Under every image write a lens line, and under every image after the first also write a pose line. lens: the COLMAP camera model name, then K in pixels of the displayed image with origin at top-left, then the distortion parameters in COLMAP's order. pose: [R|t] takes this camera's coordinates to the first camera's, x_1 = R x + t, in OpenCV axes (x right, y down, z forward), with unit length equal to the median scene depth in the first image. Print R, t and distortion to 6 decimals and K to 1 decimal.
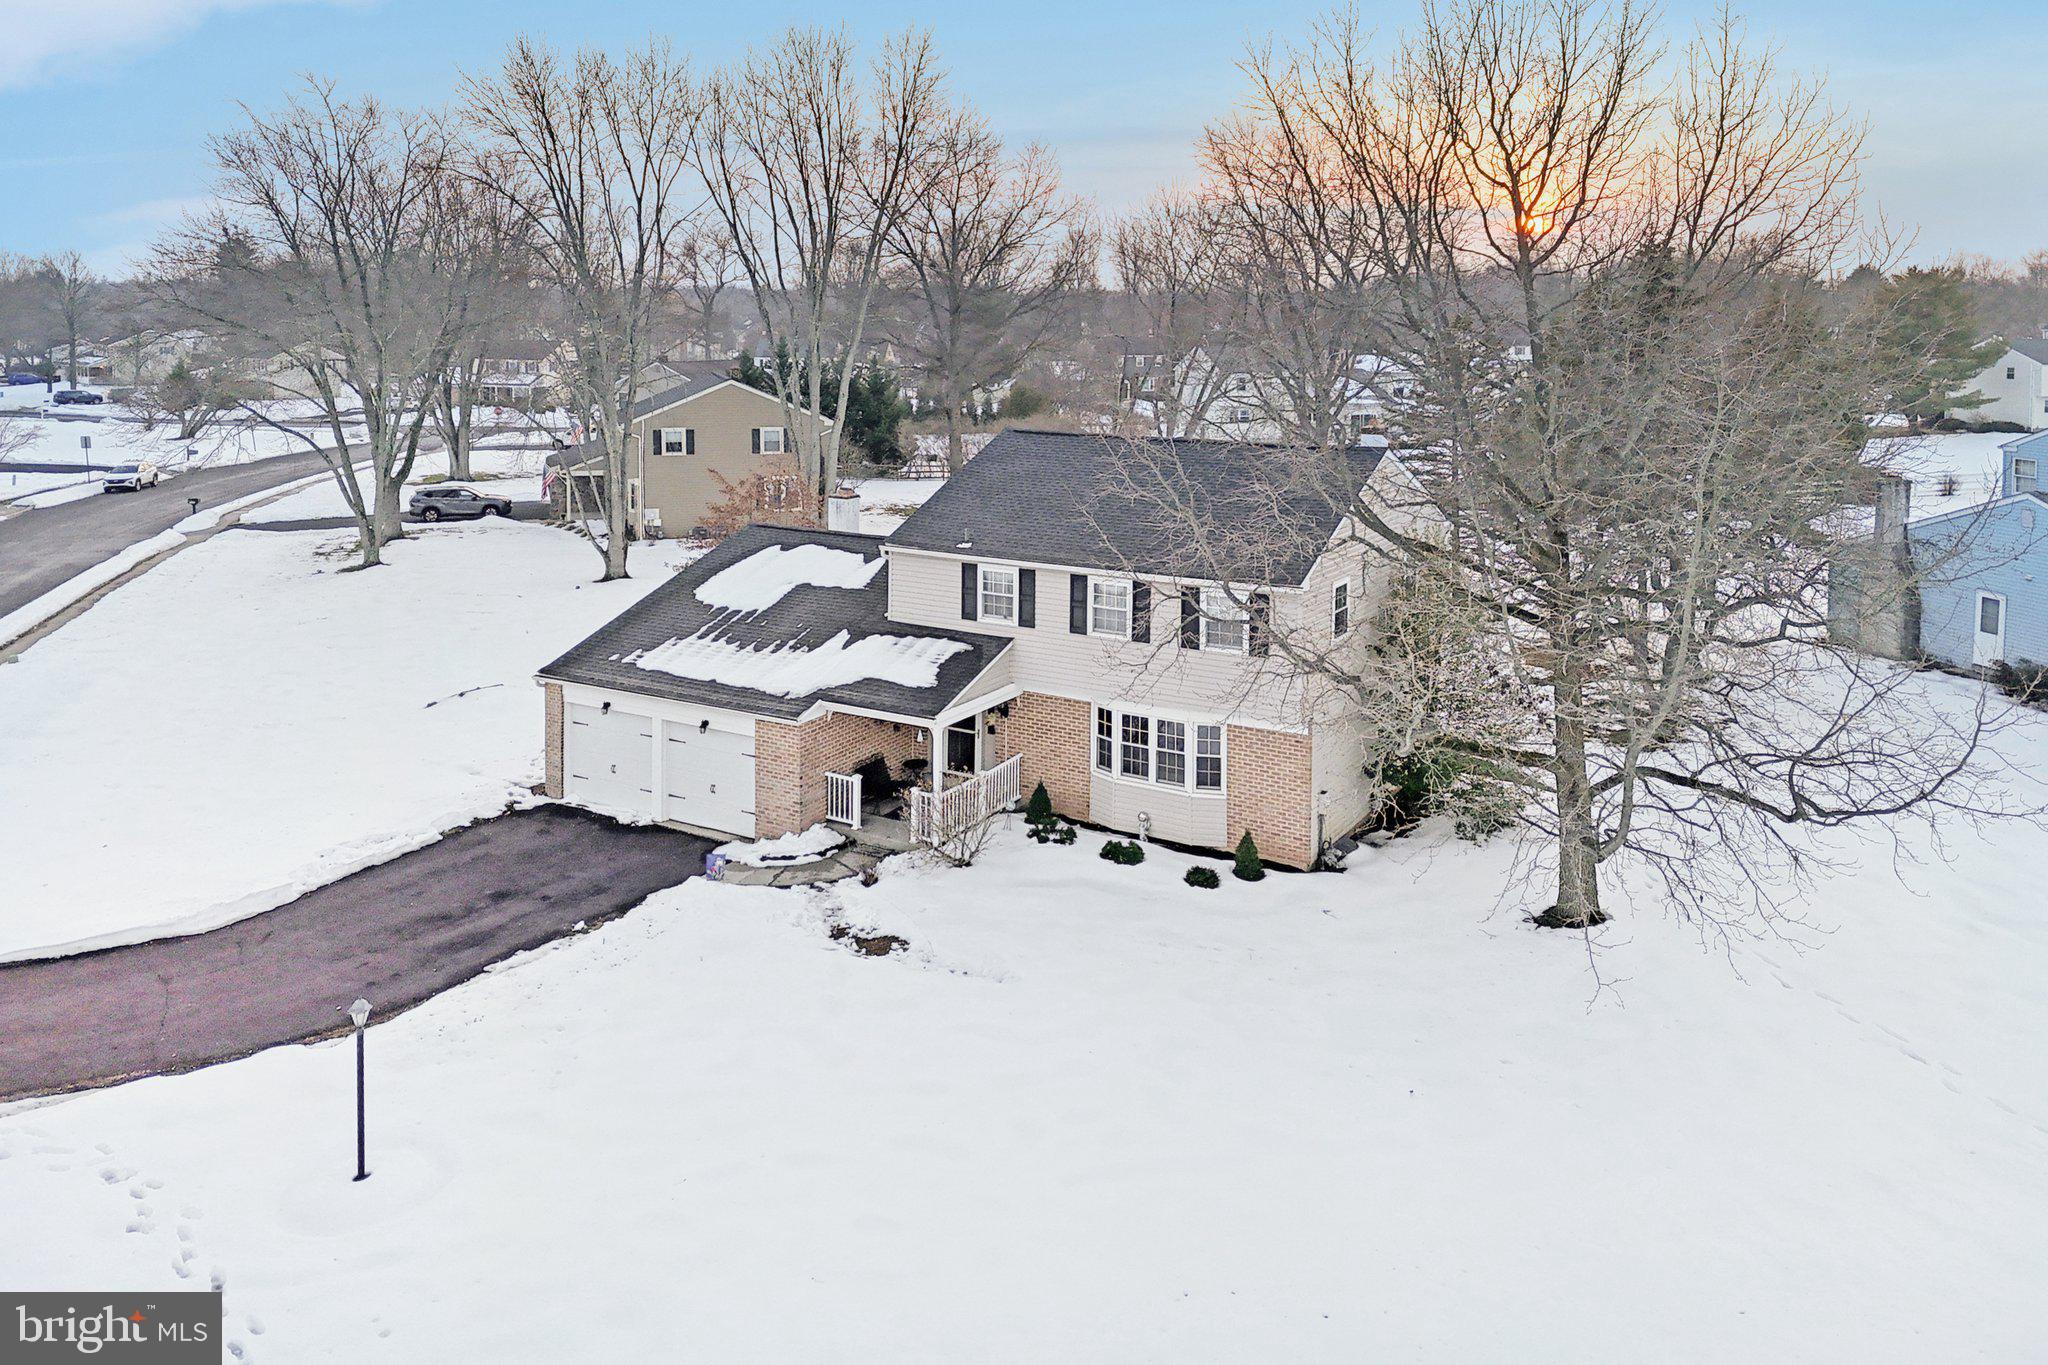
lens RADIAL K [[1542.1, 0, 1005.8], [0, 1542.1, 406.0], [0, 0, 1]] dist [0.059802, -0.050156]
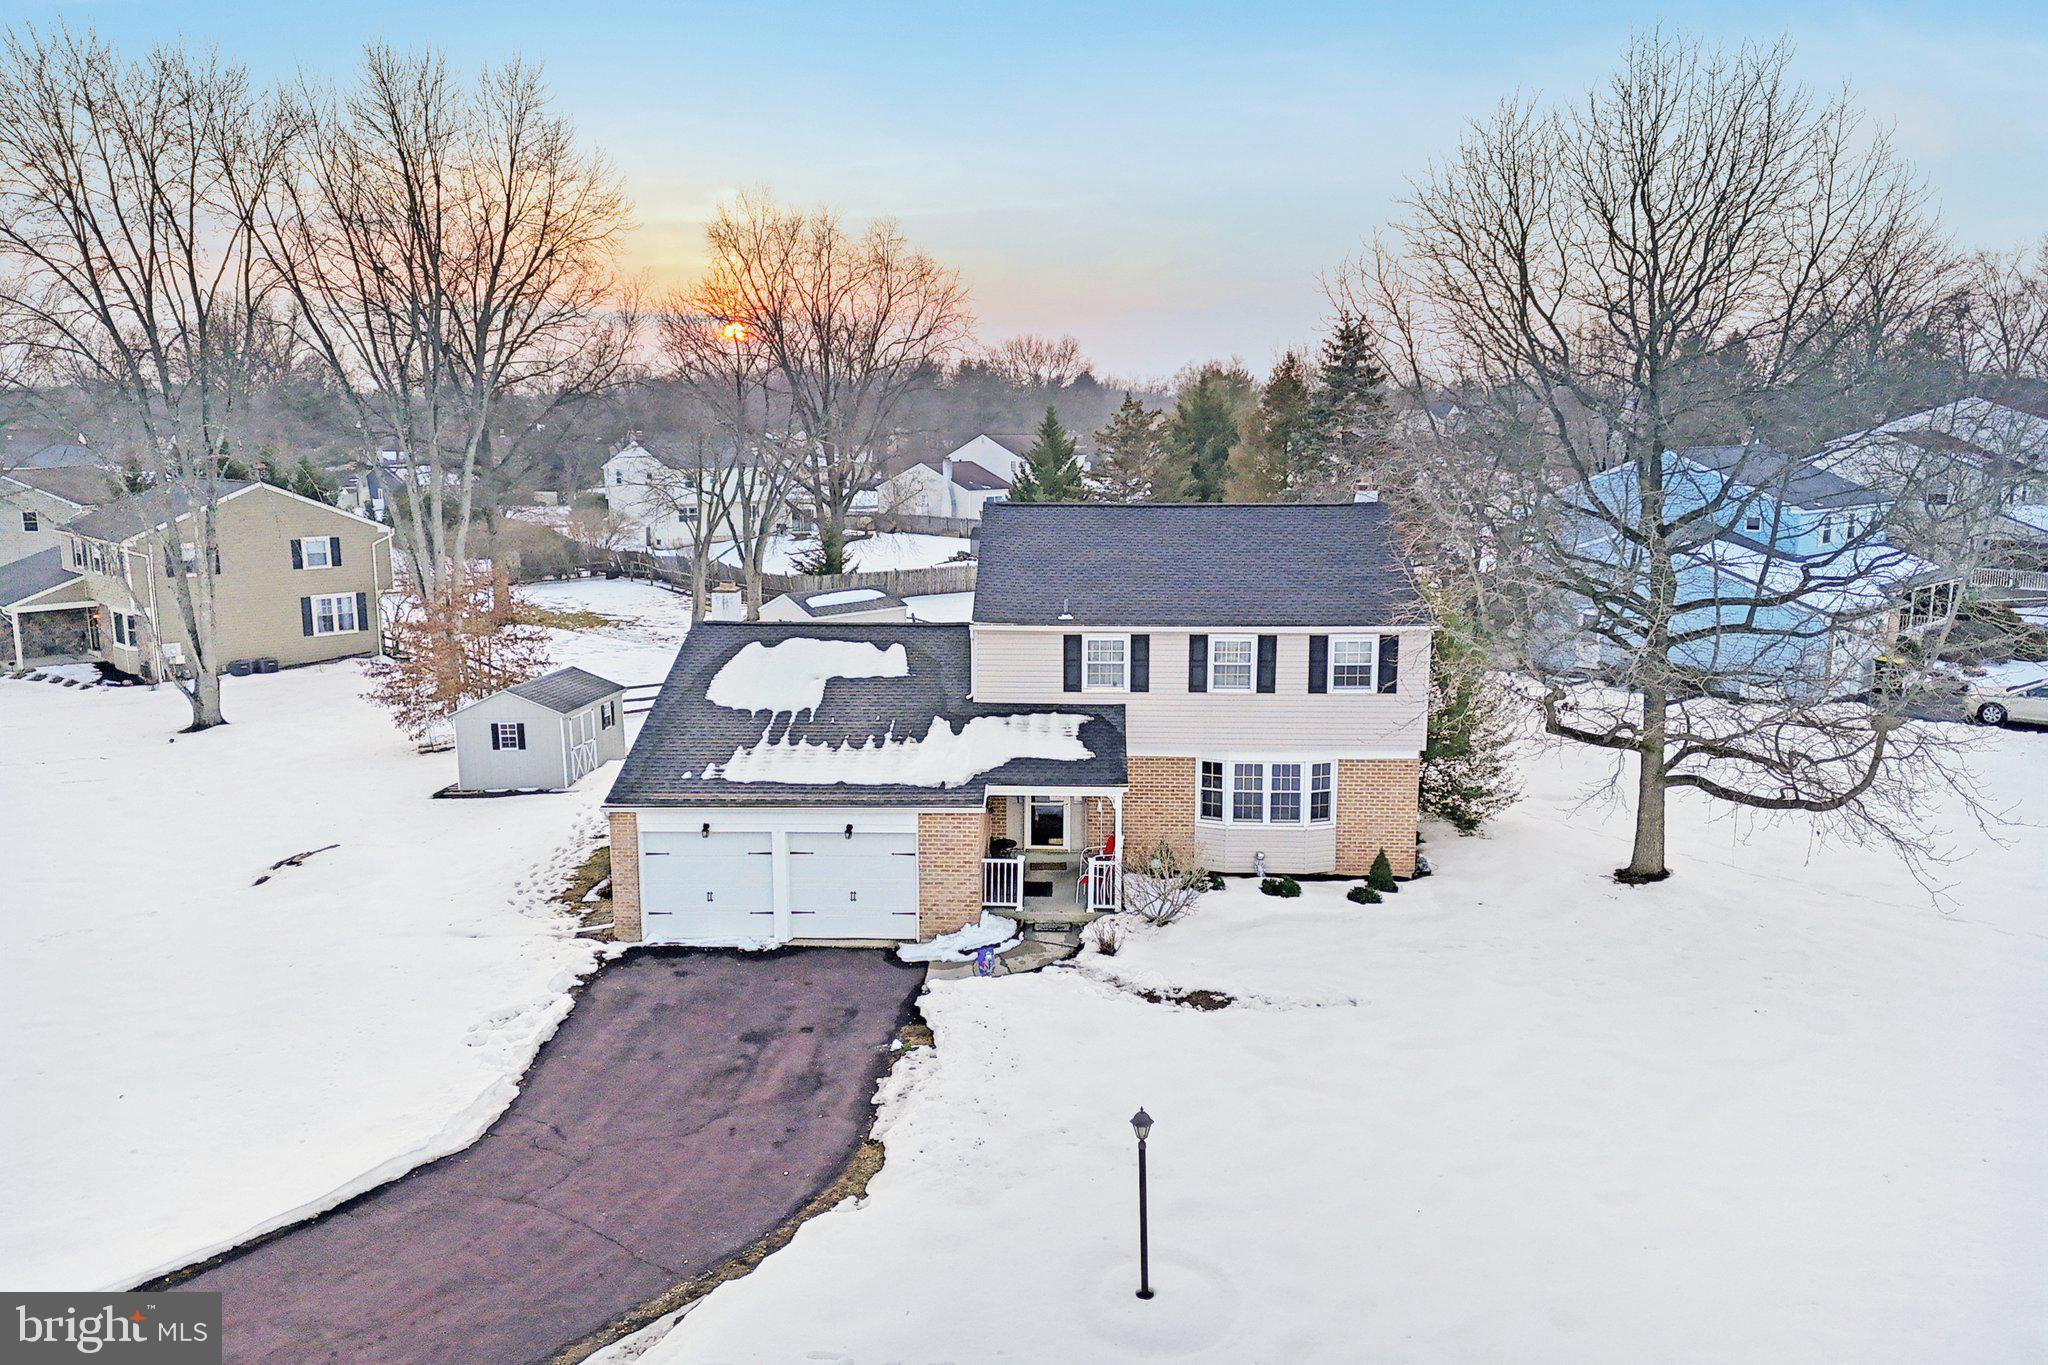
lens RADIAL K [[1542.1, 0, 1023.8], [0, 1542.1, 615.6], [0, 0, 1]] dist [0.059802, -0.050156]
pose [[0.876127, -0.070205, 0.476941, -0.542263], [0.037621, 0.996279, 0.077542, 0.011705], [-0.480611, -0.049994, 0.875508, 0.152684]]
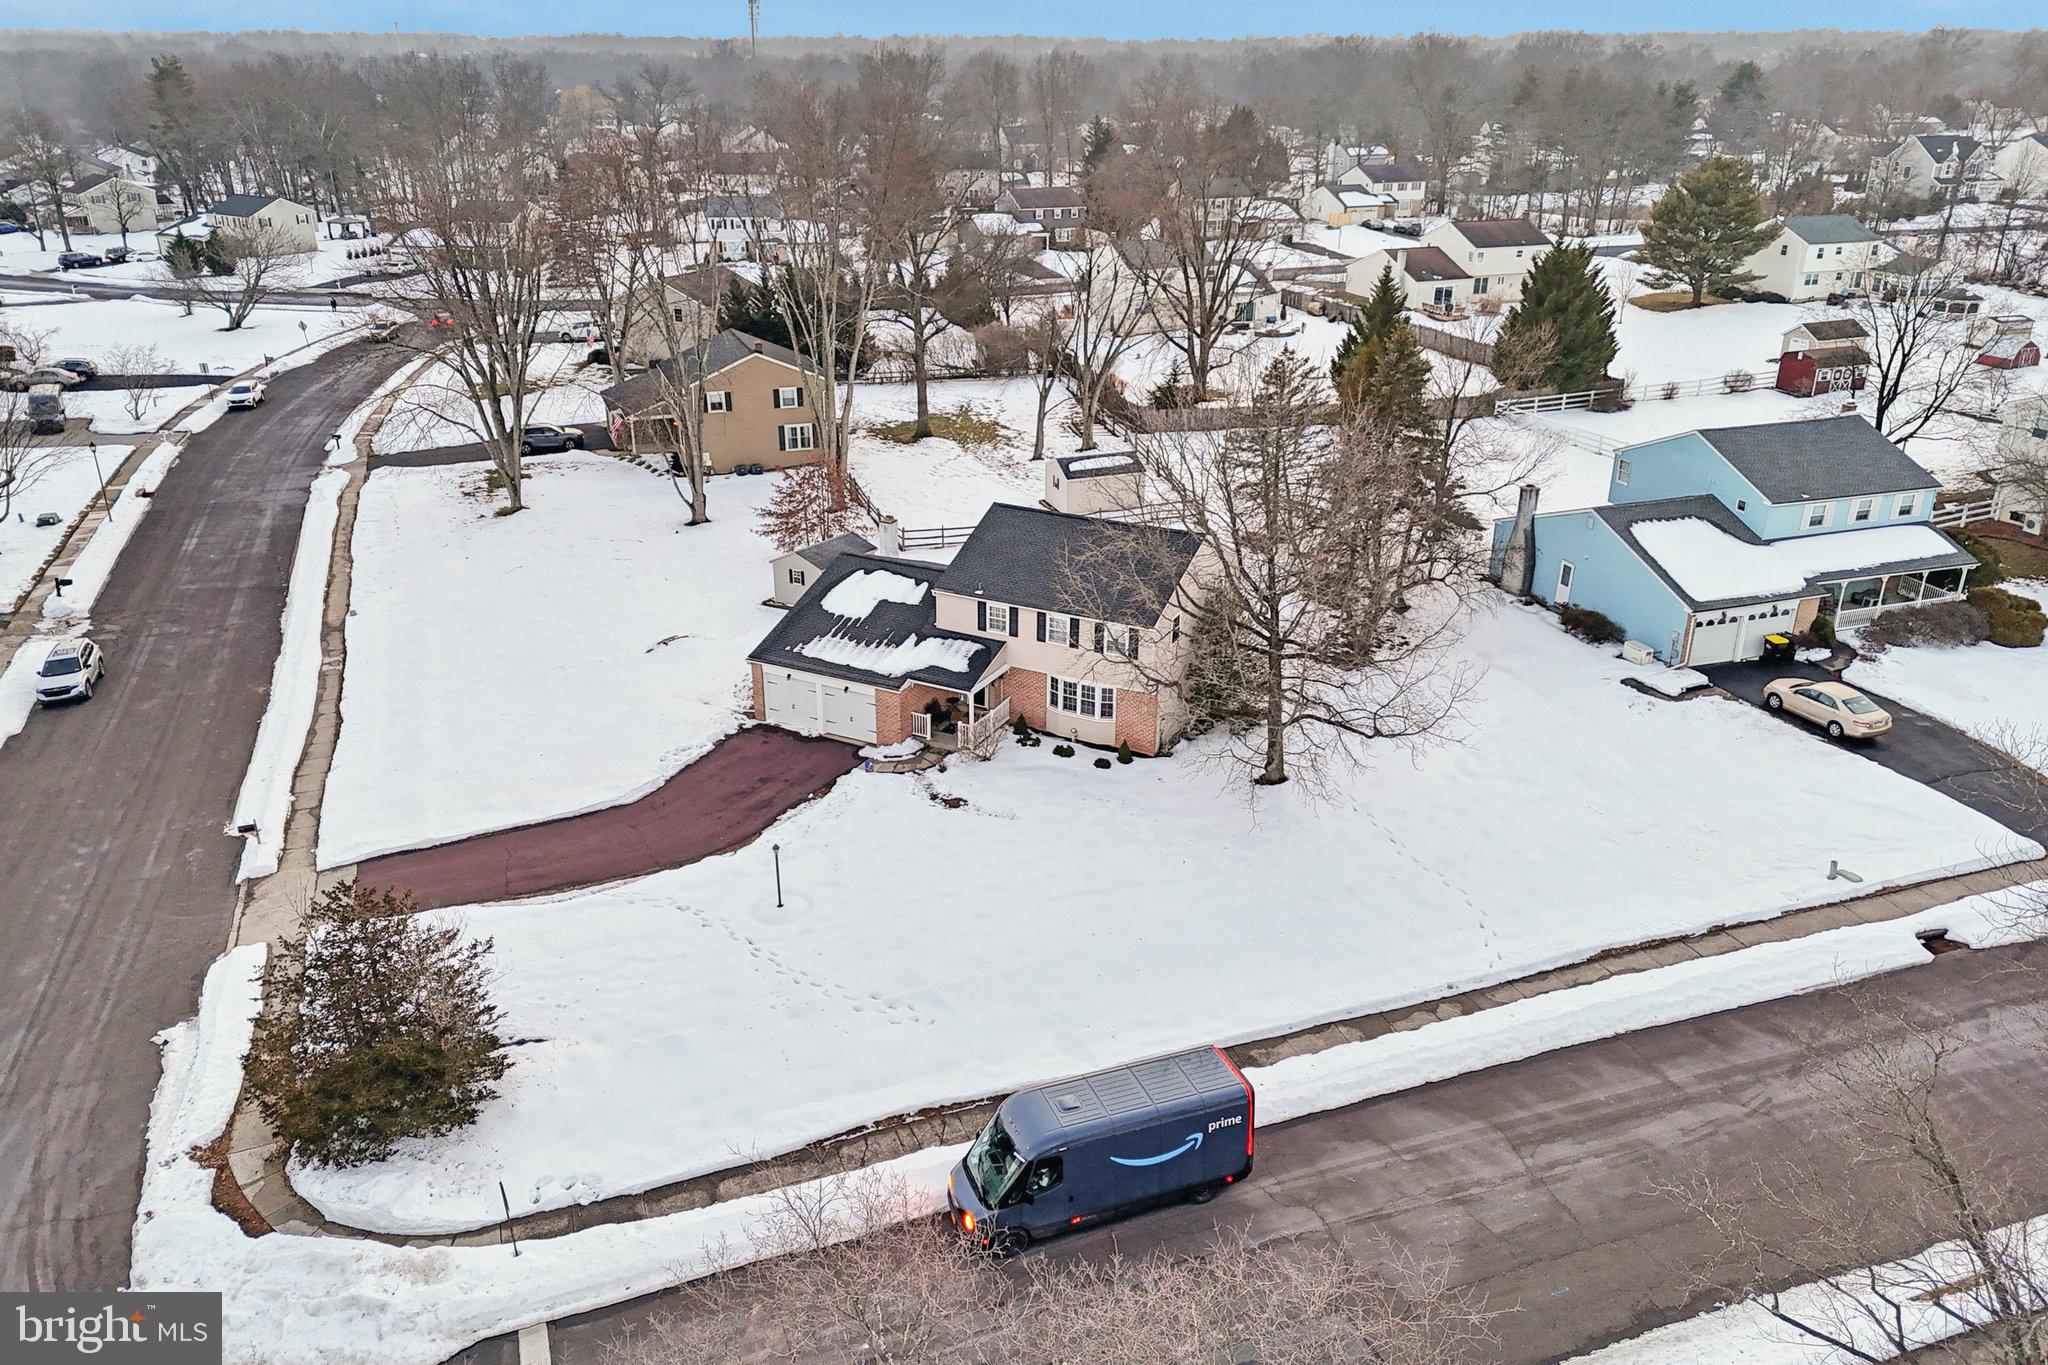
lens RADIAL K [[1542.1, 0, 1006.3], [0, 1542.1, 633.1], [0, 0, 1]] dist [0.059802, -0.050156]
pose [[0.998276, -0.022668, 0.054133, -0.100246], [0.005649, 0.955222, 0.295835, -0.432648], [-0.058416, -0.295019, 0.953704, -0.830856]]
